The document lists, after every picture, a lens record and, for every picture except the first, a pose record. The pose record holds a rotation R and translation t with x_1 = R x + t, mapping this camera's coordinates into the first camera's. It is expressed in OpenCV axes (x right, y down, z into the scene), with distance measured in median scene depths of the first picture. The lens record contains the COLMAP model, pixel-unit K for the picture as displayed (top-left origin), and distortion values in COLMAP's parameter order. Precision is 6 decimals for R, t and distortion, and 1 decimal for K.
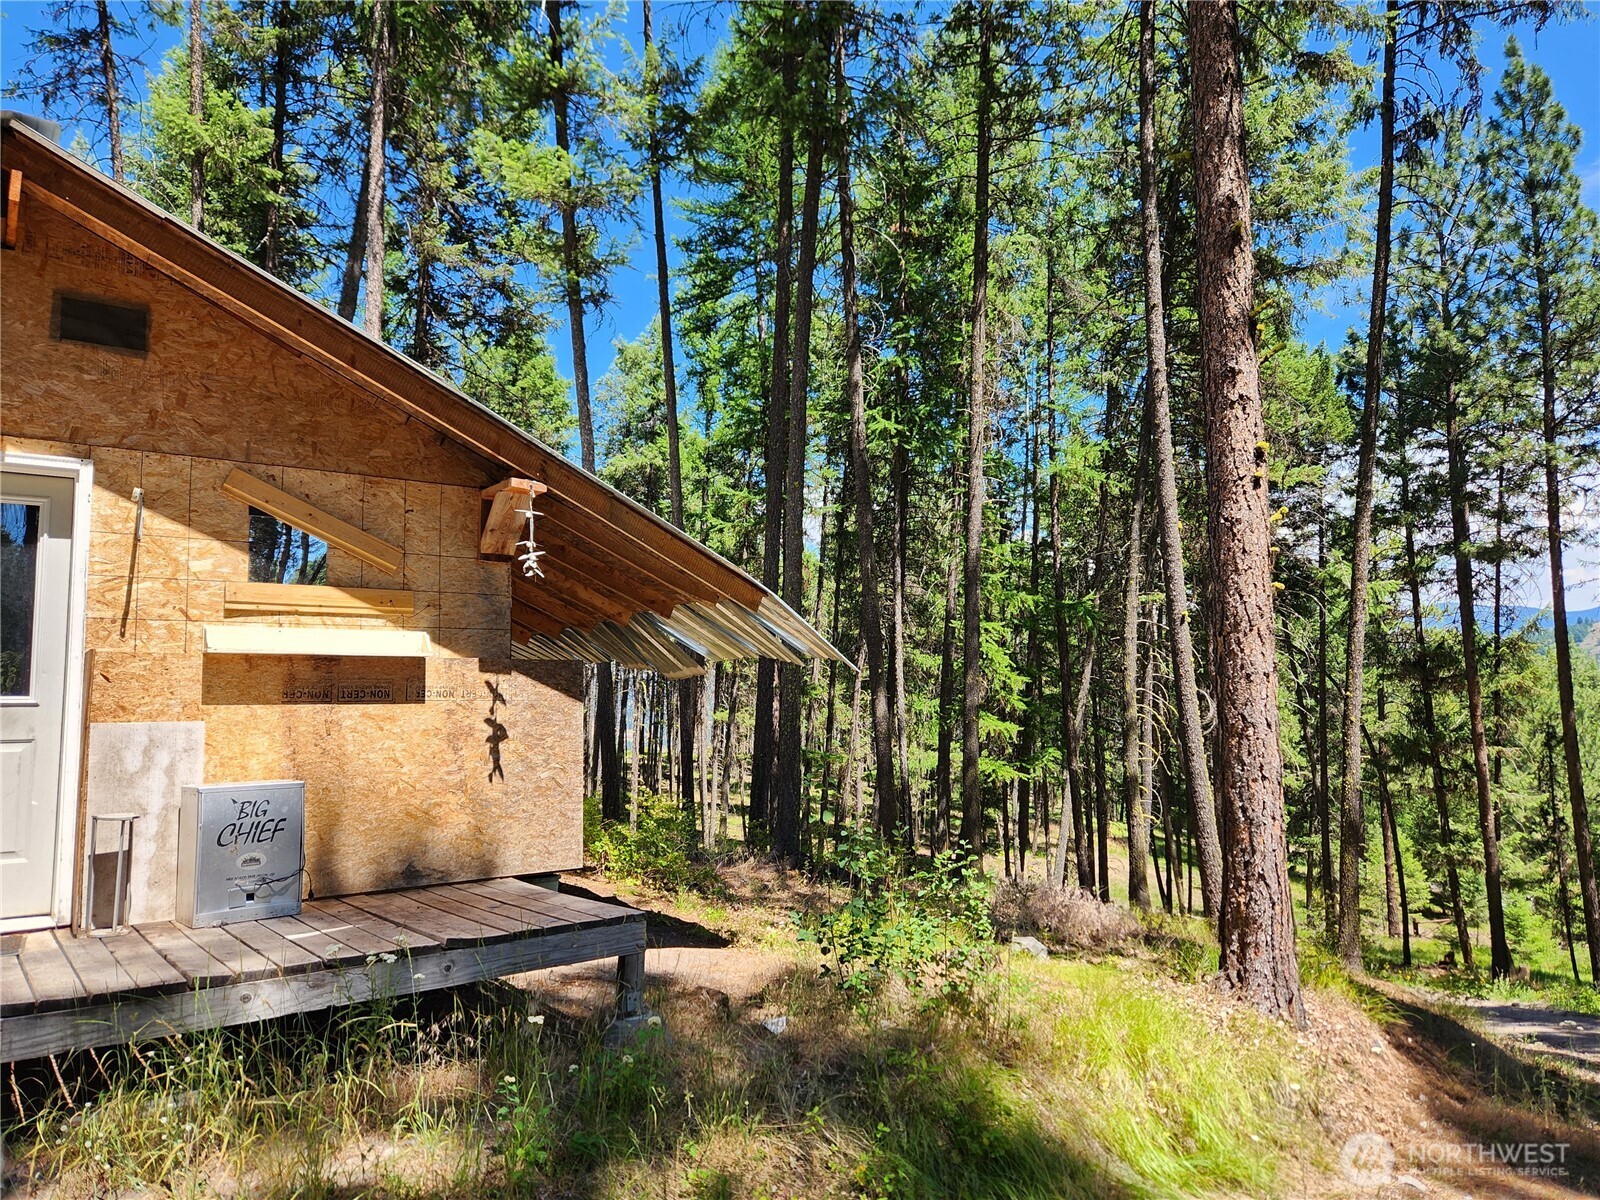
lens RADIAL K [[1065.9, 0, 800.2], [0, 1065.9, 609.6], [0, 0, 1]] dist [0.067949, -0.047896]
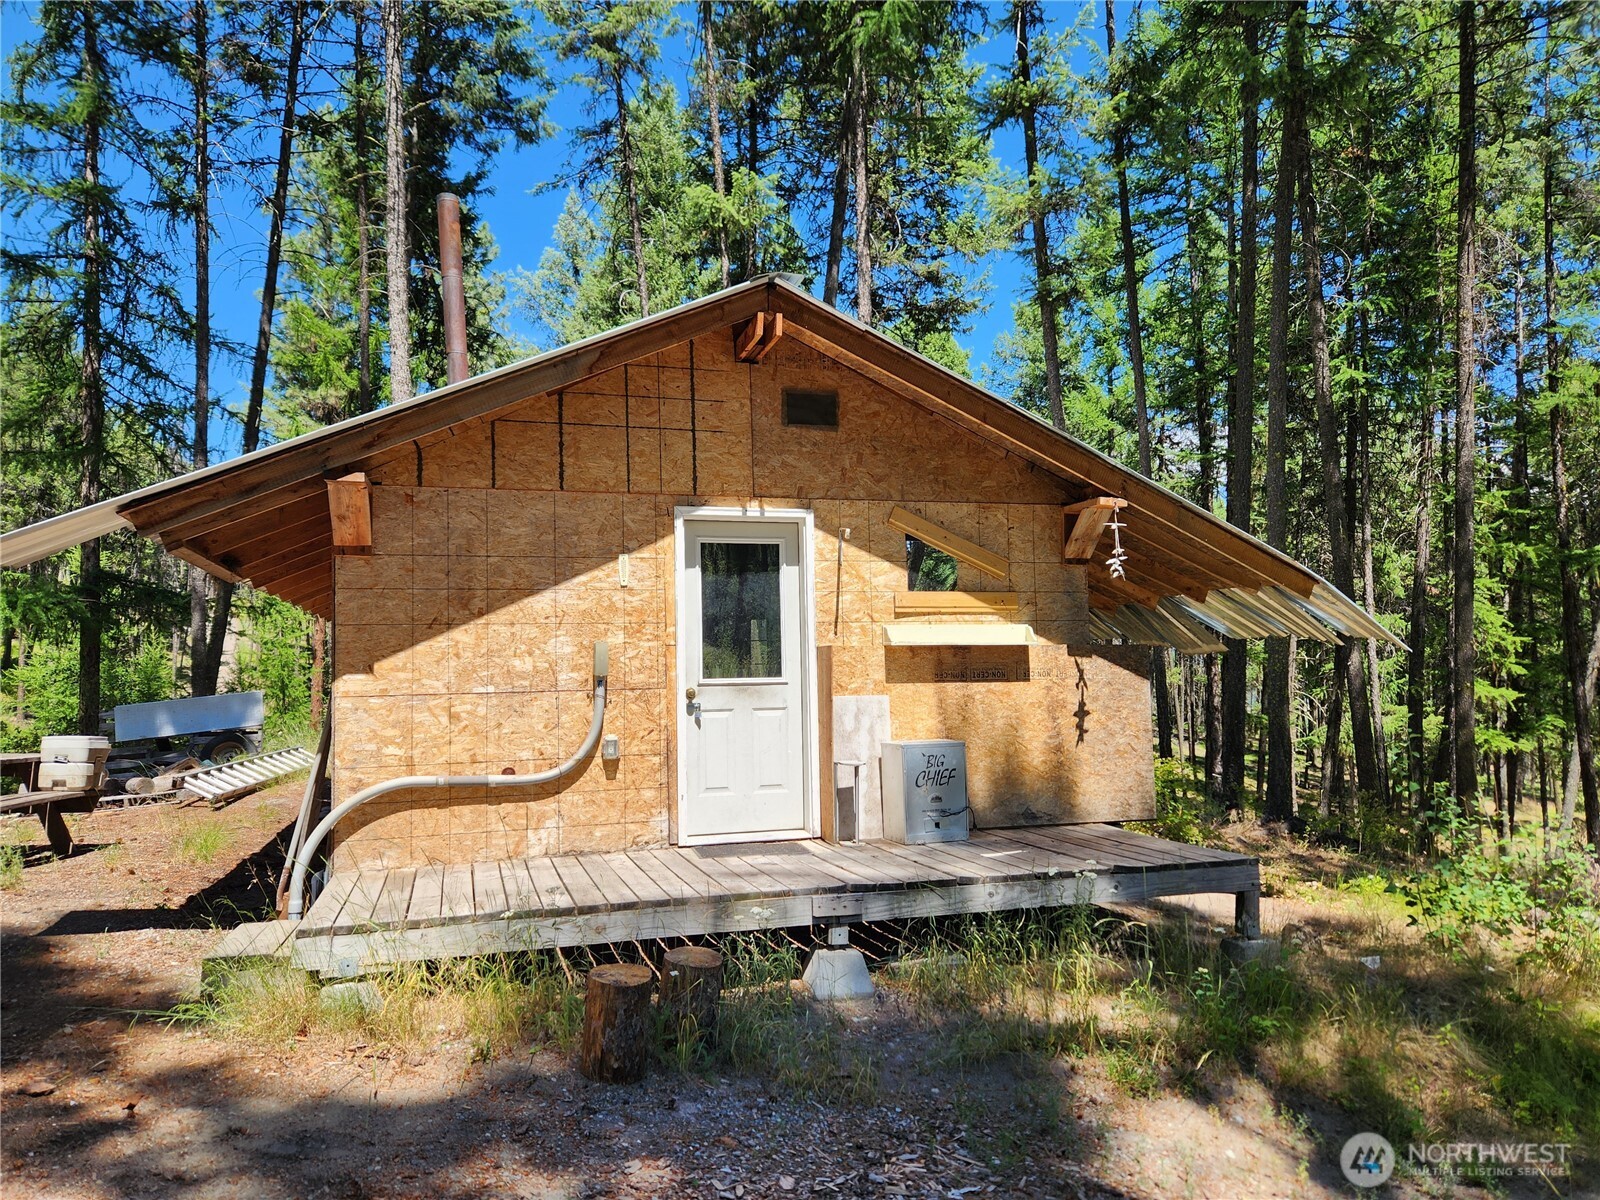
lens RADIAL K [[1065.9, 0, 800.2], [0, 1065.9, 609.6], [0, 0, 1]] dist [0.067949, -0.047896]
pose [[0.936758, -0.022217, -0.349271, -0.163299], [0.035614, 0.998854, 0.031984, -0.046117], [0.348160, -0.042400, 0.936476, -0.259253]]
